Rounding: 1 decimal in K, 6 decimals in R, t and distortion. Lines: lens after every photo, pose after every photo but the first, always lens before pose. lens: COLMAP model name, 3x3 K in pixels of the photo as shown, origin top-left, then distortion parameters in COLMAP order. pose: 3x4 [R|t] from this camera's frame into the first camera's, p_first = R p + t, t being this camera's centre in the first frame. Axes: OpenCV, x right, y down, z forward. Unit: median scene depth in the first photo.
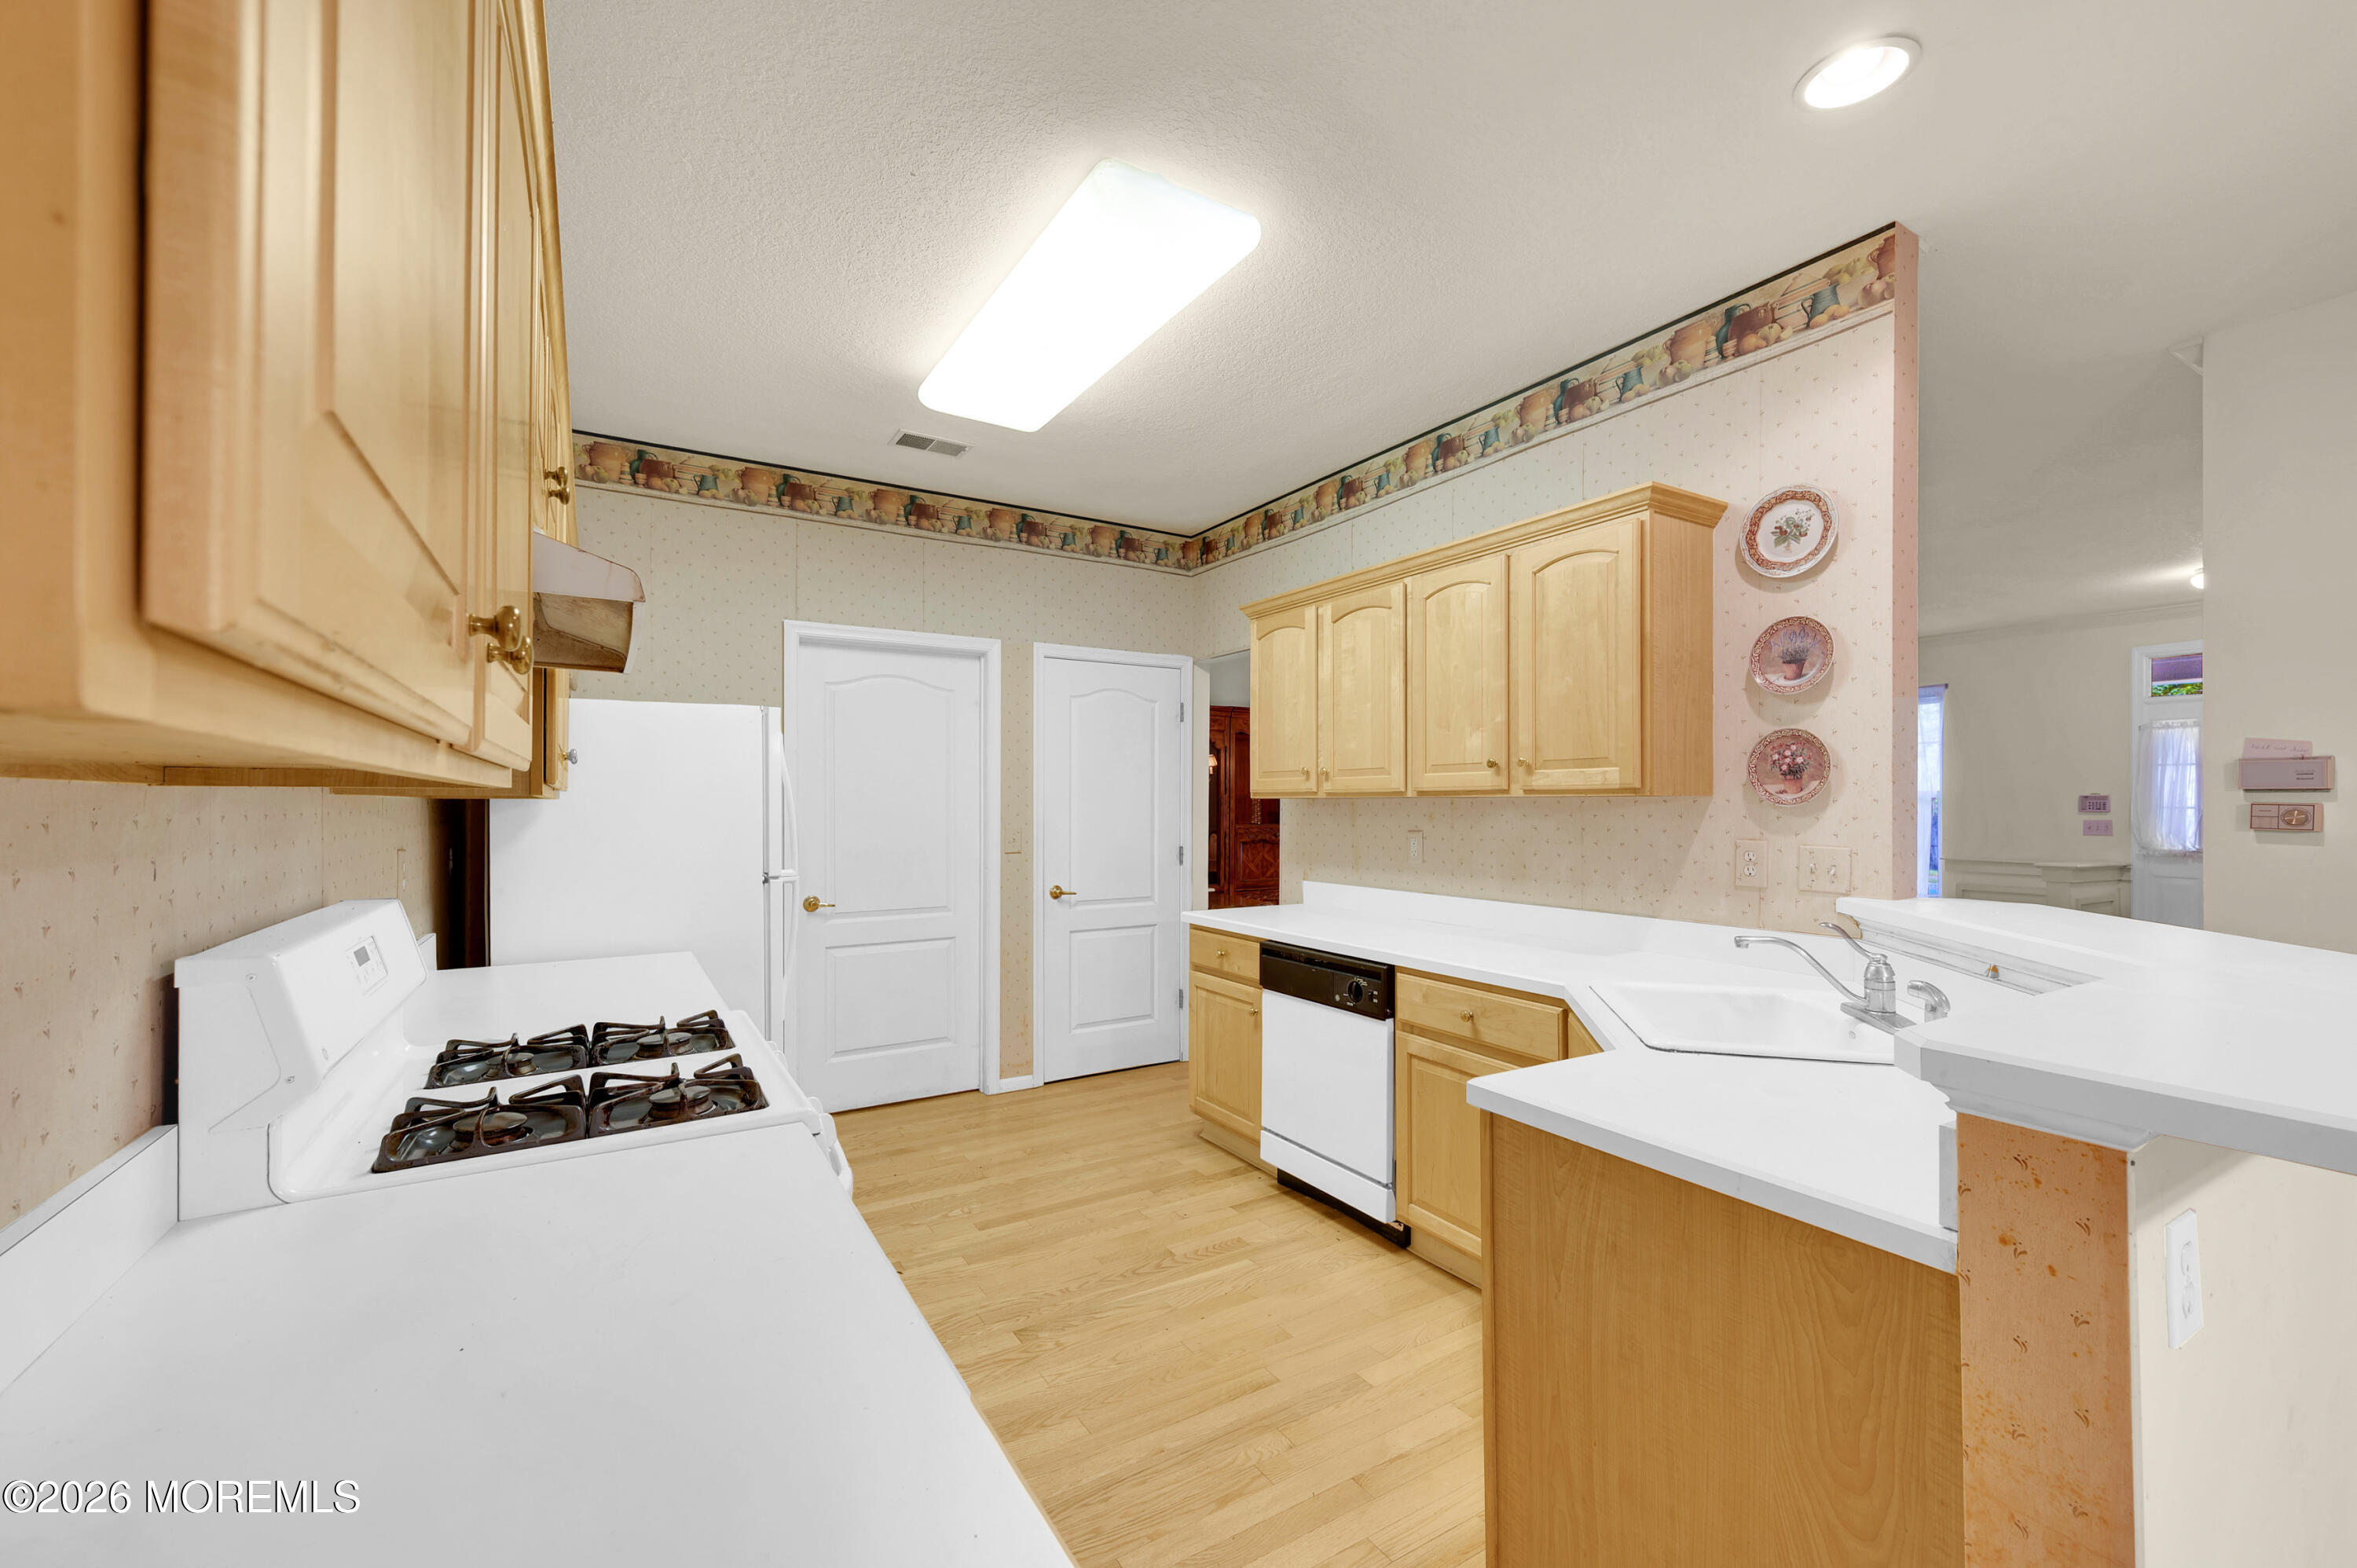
lens RADIAL K [[962.7, 0, 1190.0], [0, 962.7, 789.6], [0, 0, 1]] dist [-0.000498, -0.000040]
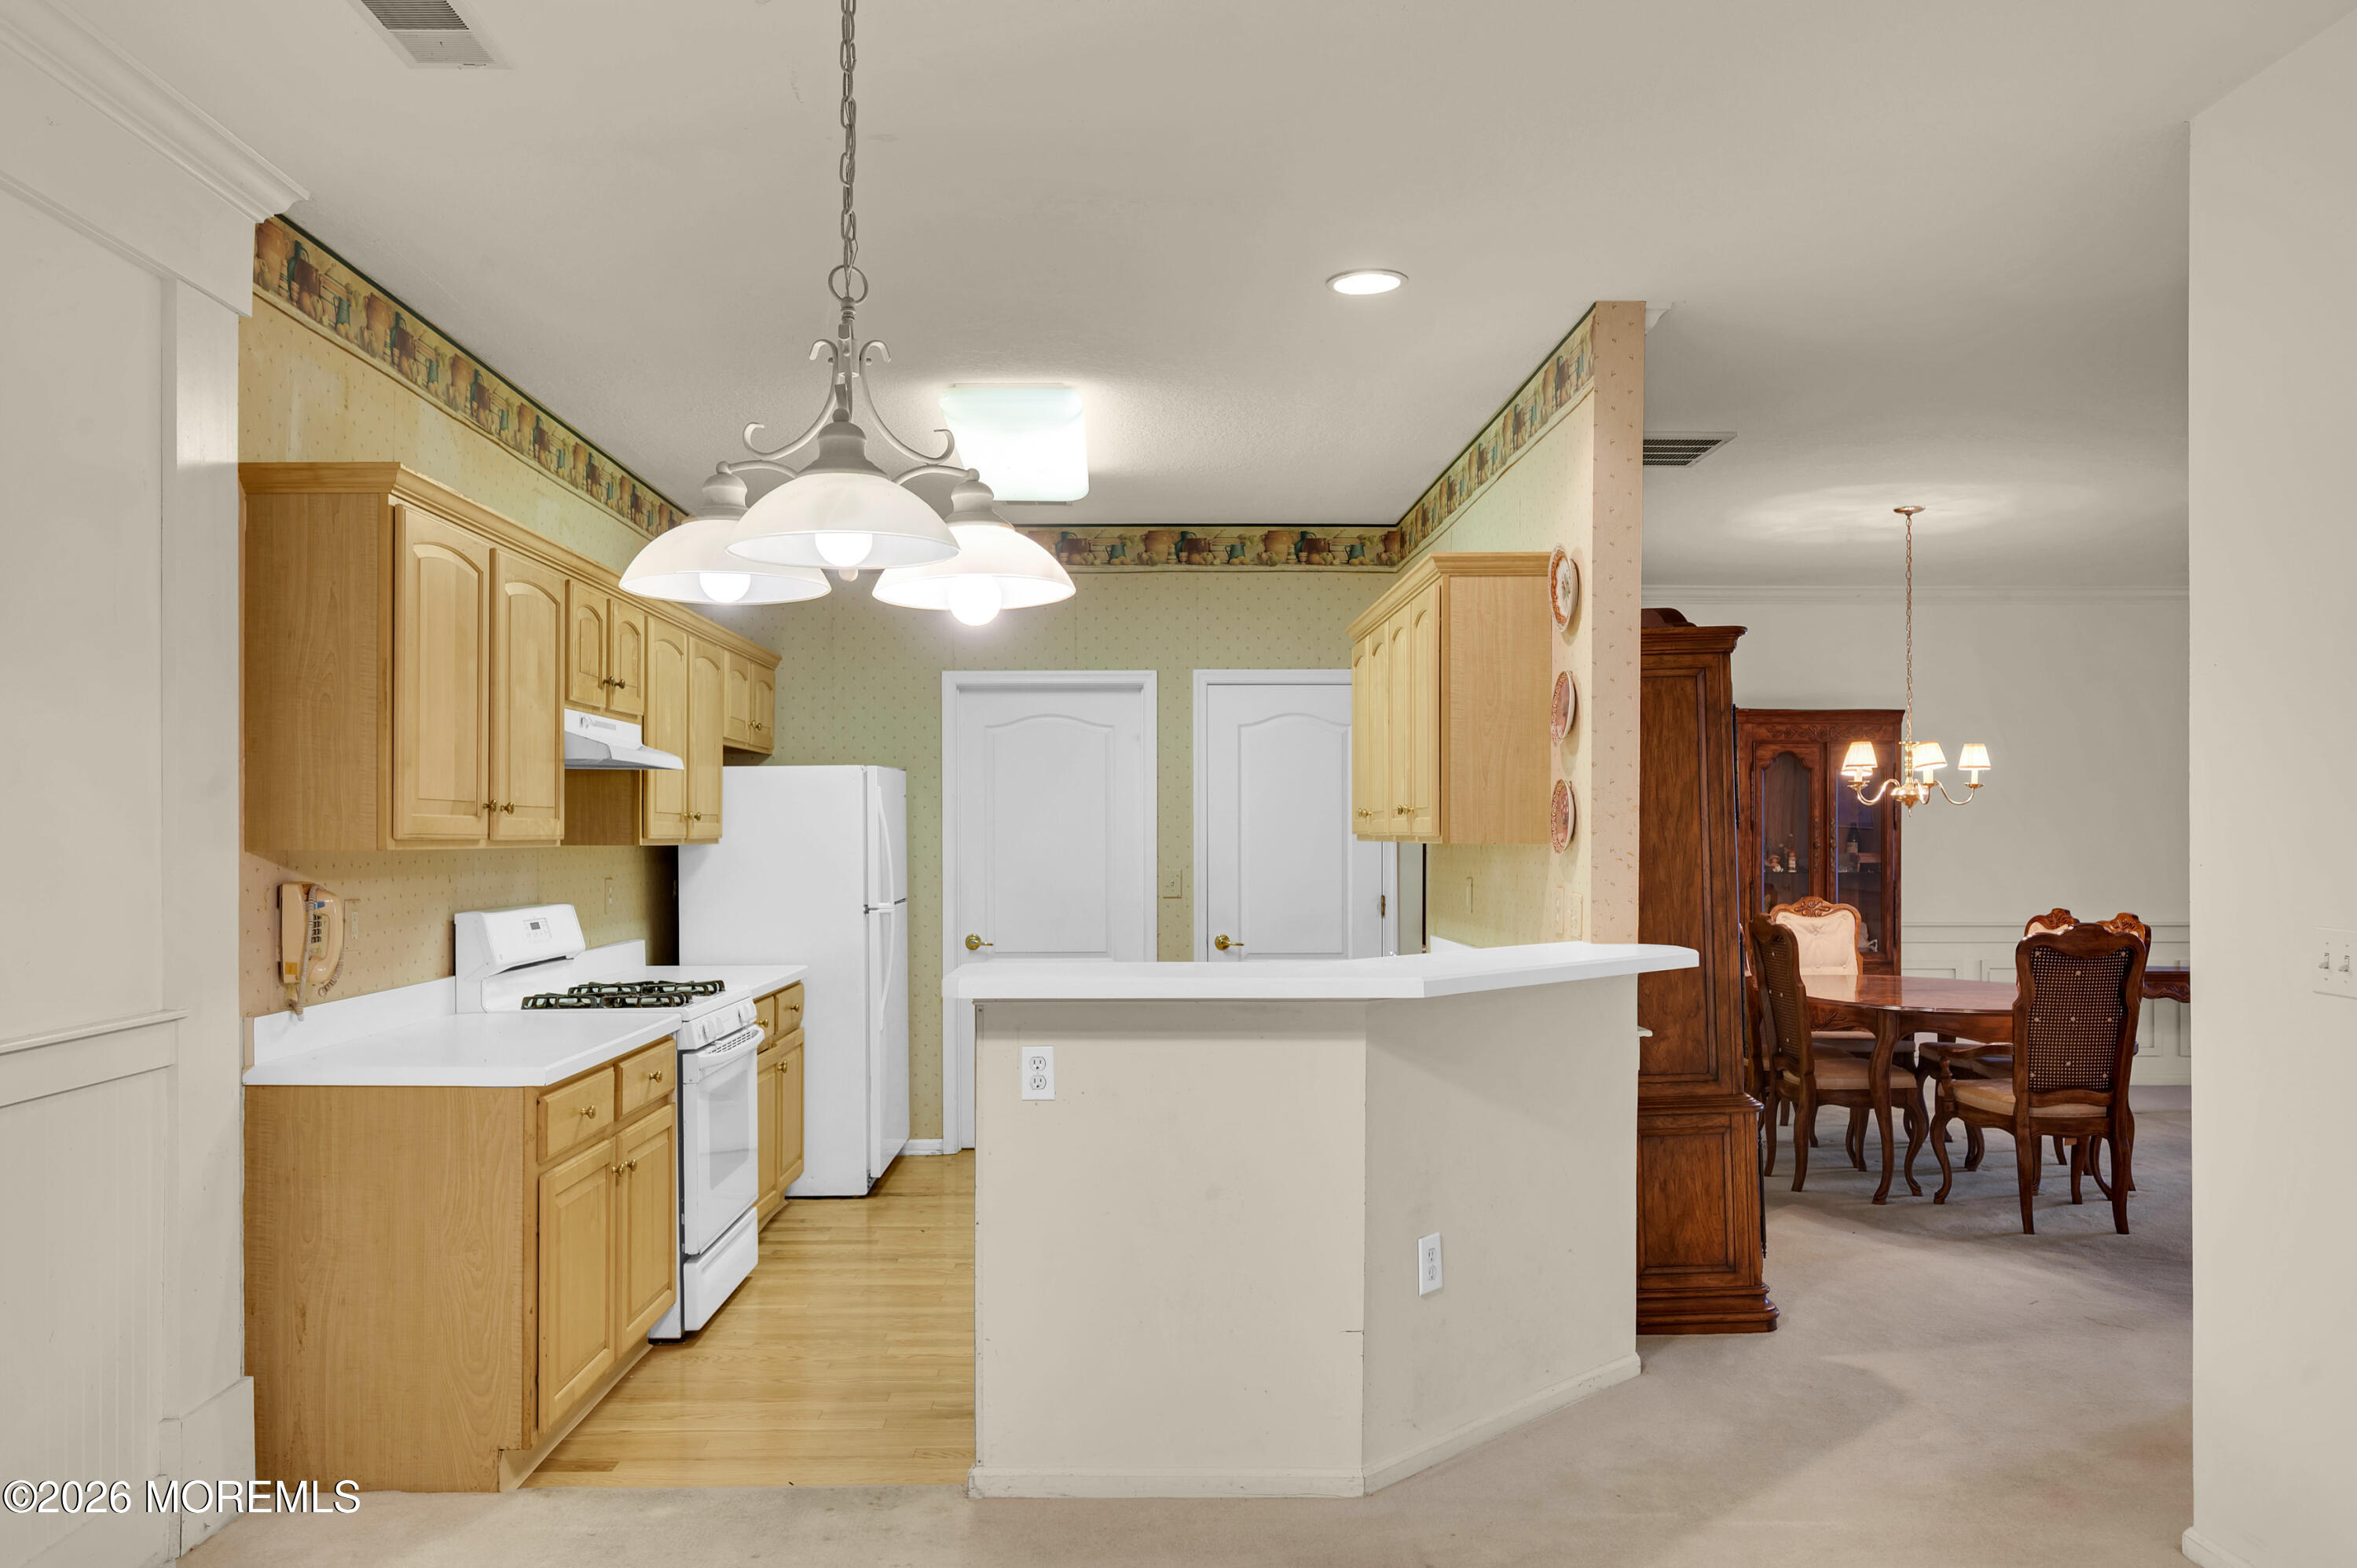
lens RADIAL K [[1728.3, 0, 1136.5], [0, 1728.3, 821.8], [0, 0, 1]] dist [0.001973, 0.001883]
pose [[0.855300, -0.005094, -0.518107, 0.665401], [0.009594, 0.999936, 0.006008, -0.017830], [0.518044, -0.010109, 0.855295, -0.459835]]
